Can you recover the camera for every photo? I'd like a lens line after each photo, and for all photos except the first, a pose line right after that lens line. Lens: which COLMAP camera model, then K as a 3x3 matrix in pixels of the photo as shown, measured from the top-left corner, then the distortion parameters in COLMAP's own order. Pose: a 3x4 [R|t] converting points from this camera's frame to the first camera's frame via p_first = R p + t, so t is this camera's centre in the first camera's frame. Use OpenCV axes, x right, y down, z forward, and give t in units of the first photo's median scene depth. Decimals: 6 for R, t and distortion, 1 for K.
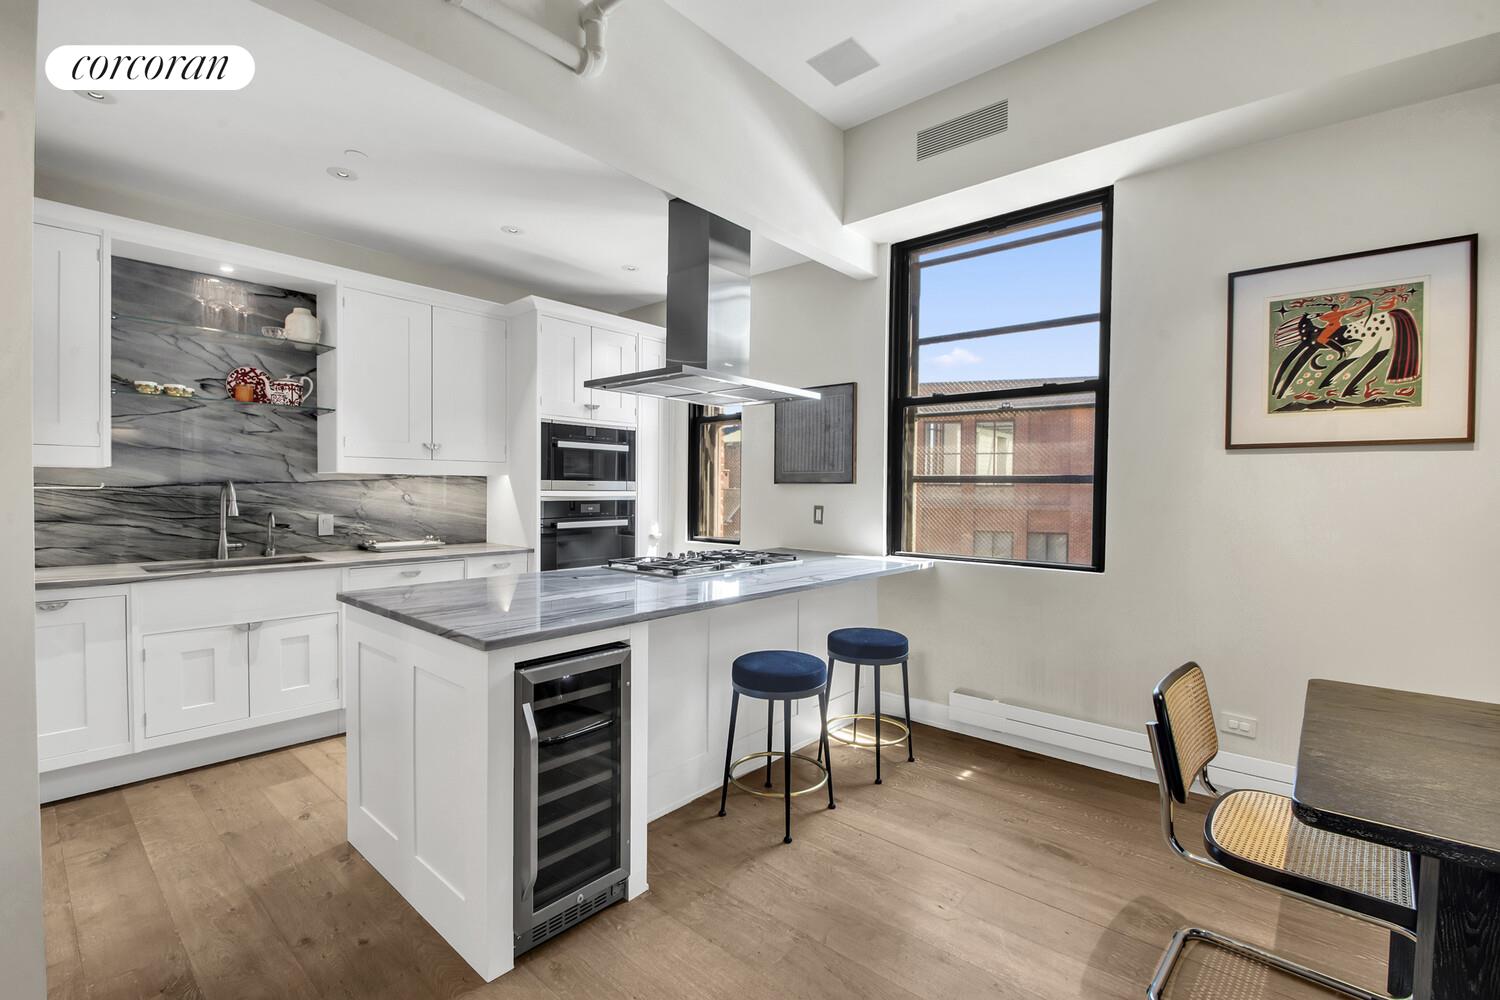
lens RADIAL K [[656.9, 0, 752.6], [0, 656.9, 502.3], [0, 0, 1]] dist [0.011707, -0.015412]
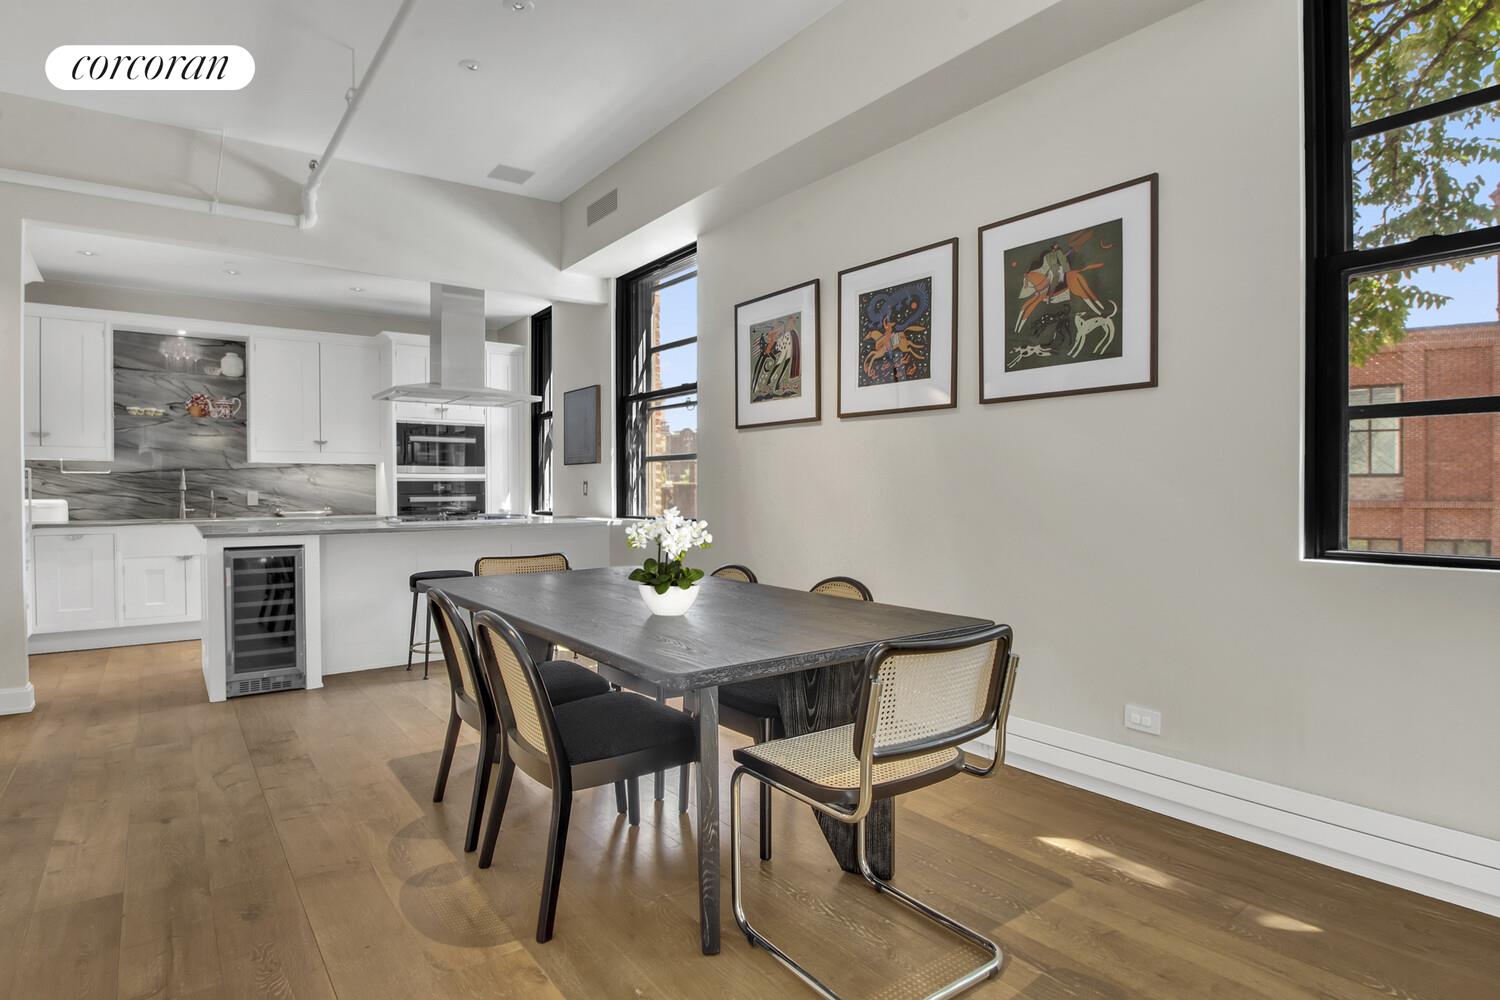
lens RADIAL K [[804.3, 0, 750.0], [0, 804.3, 500.0], [0, 0, 1]] dist [-0.008319, -0.003024]
pose [[0.974451, -0.009290, -0.224409, 0.888192], [0.007518, 0.999933, -0.008748, 0.066389], [0.224475, 0.006838, 0.974456, -0.519710]]
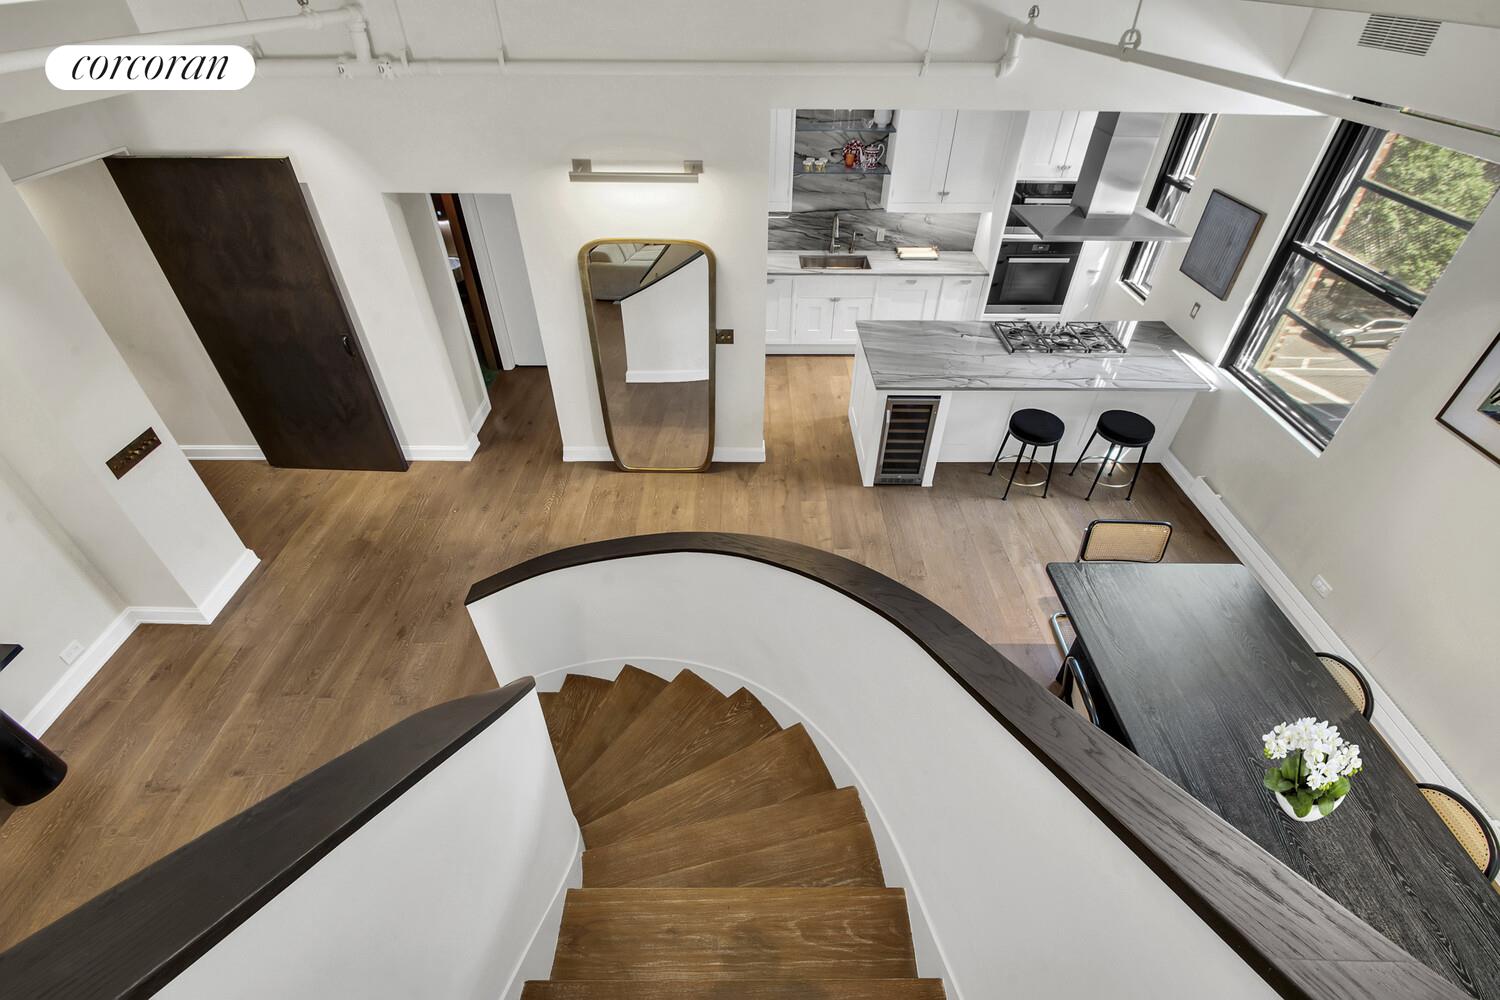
lens RADIAL K [[656.9, 0, 752.6], [0, 656.9, 502.3], [0, 0, 1]] dist [0.011707, -0.015412]
pose [[0.659197, 0.478766, -0.579865, 0.517051], [-0.015906, 0.779832, 0.625787, -0.539470], [0.751802, -0.403293, 0.521678, -0.487357]]
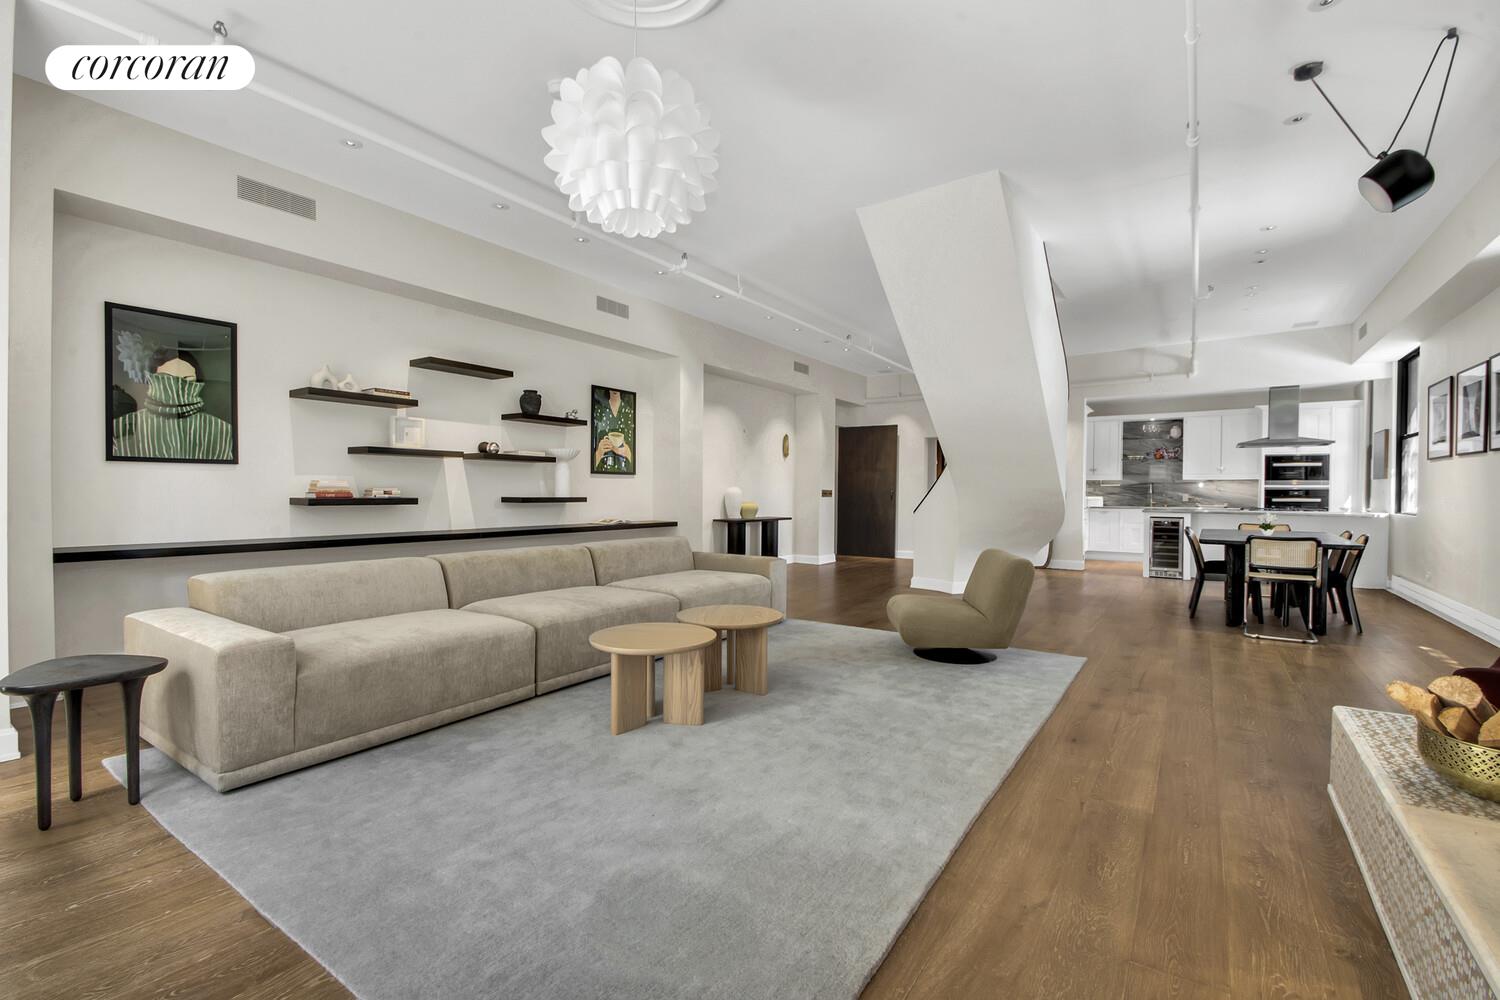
lens RADIAL K [[656.9, 0, 752.6], [0, 656.9, 502.3], [0, 0, 1]] dist [0.011707, -0.015412]
pose [[0.103996, 0.008889, -0.994538, 2.187661], [-0.026804, 0.999622, 0.006132, 0.094526], [0.994216, 0.026020, 0.104195, -1.282383]]
